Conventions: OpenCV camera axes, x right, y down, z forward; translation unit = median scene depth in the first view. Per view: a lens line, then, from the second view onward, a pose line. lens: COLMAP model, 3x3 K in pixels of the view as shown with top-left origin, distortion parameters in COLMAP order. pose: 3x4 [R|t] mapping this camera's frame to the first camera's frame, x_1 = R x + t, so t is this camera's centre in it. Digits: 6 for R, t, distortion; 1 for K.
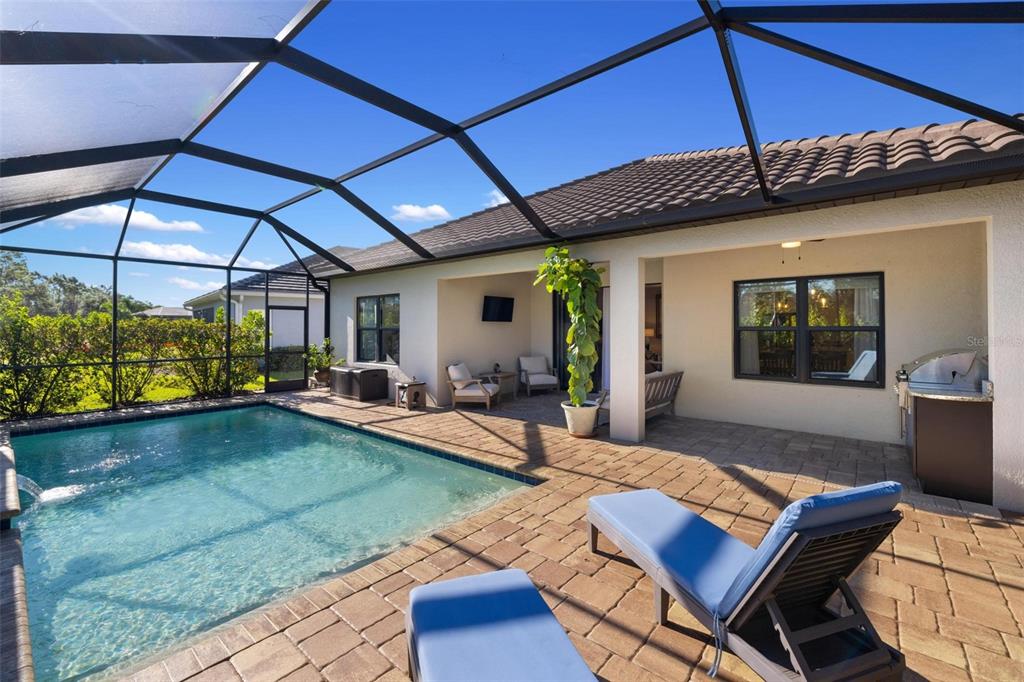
lens RADIAL K [[422.8, 0, 521.1], [0, 422.8, 320.9], [0, 0, 1]] dist [0.000433, 0.000089]
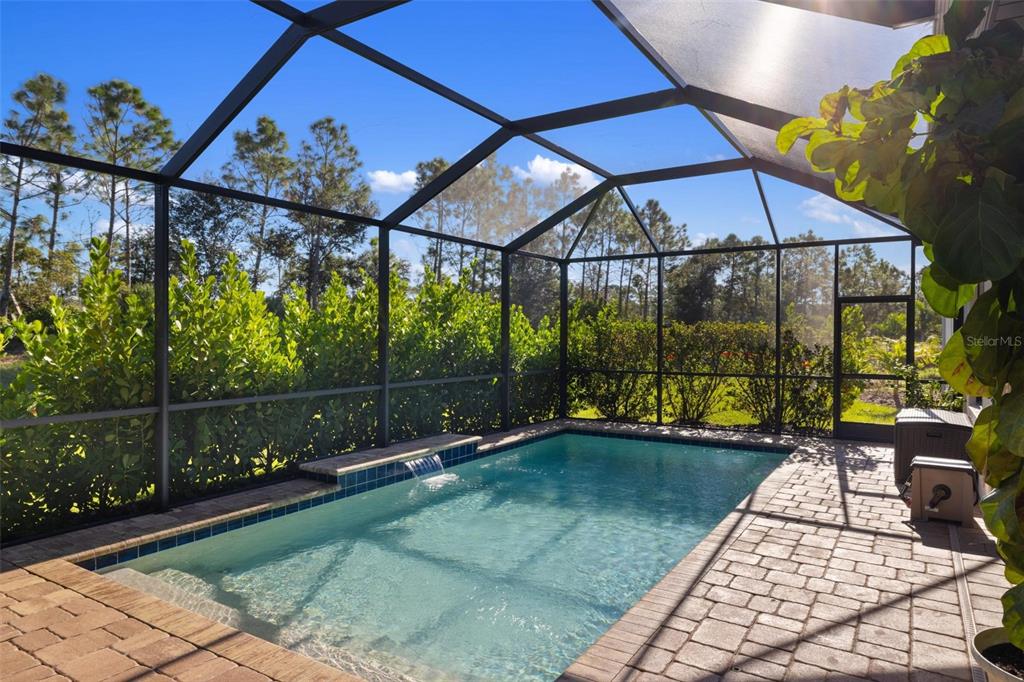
lens RADIAL K [[634.2, 0, 484.7], [0, 634.2, 337.4], [0, 0, 1]] dist [0.026812, -0.000717]
pose [[0.087749, 0.009999, -0.996092, 0.355265], [0.008148, 0.999909, 0.010755, 0.004971], [0.996109, -0.009060, 0.087660, 0.532626]]
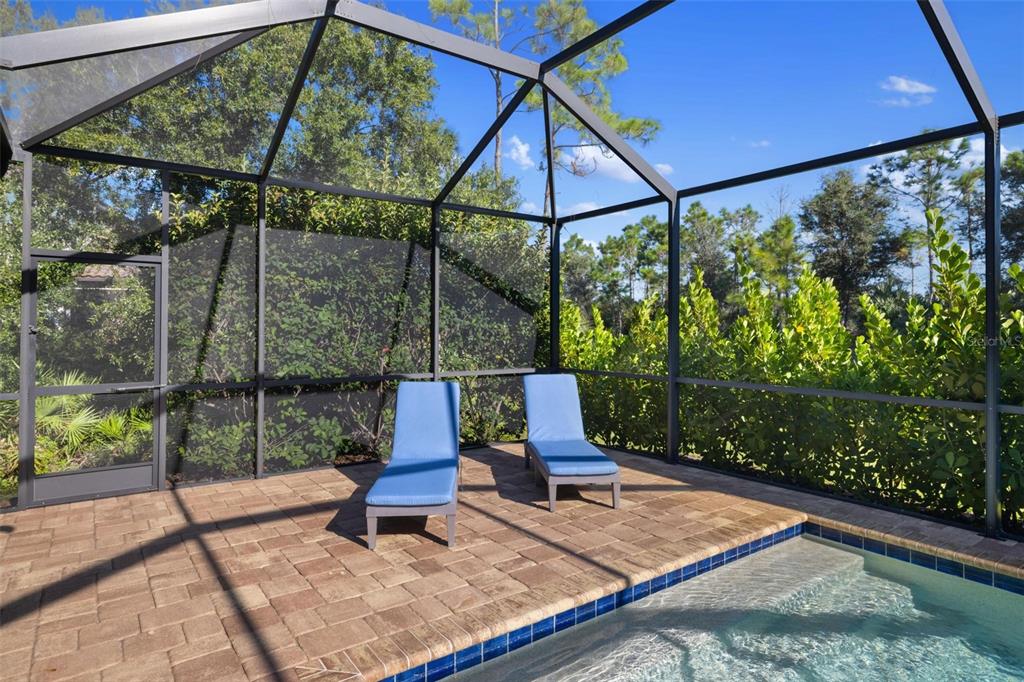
lens RADIAL K [[586.1, 0, 510.5], [0, 586.1, 318.5], [0, 0, 1]] dist [0.005240, -0.000685]
pose [[-0.964939, 0.005369, 0.262418, -0.132381], [-0.000907, 0.999717, -0.023790, 0.025448], [-0.262472, -0.023194, -0.964661, 0.861349]]
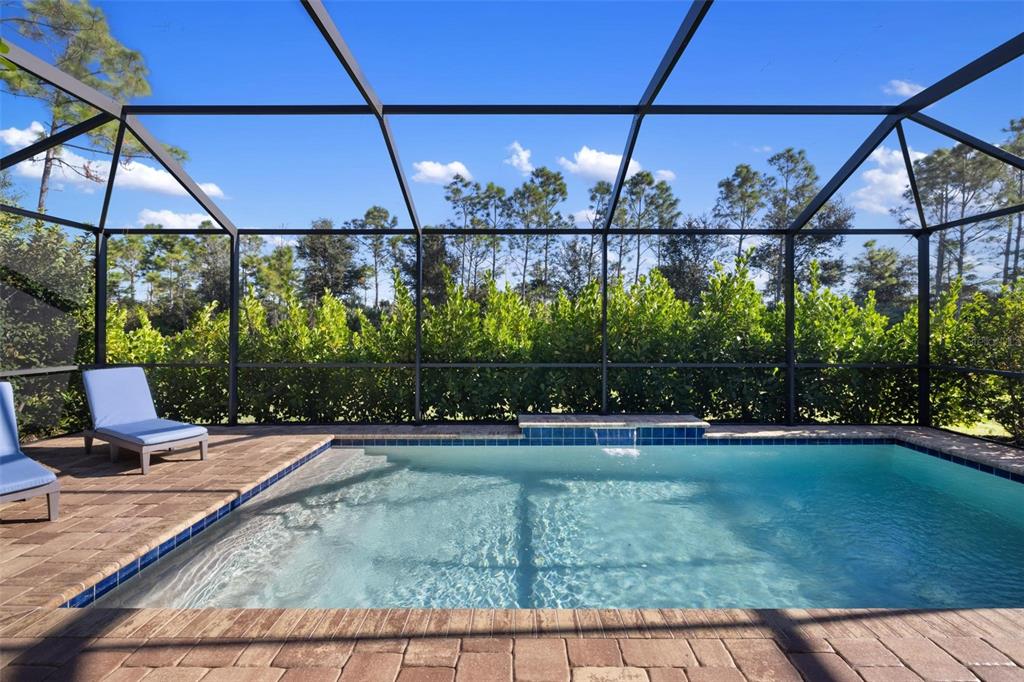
lens RADIAL K [[422.8, 0, 521.1], [0, 422.8, 320.9], [0, 0, 1]] dist [0.000433, 0.000089]
pose [[-0.769842, -0.007486, -0.638190, -0.038207], [0.006300, 0.999793, -0.019326, 0.024730], [0.638203, -0.018898, -0.769636, 0.998932]]
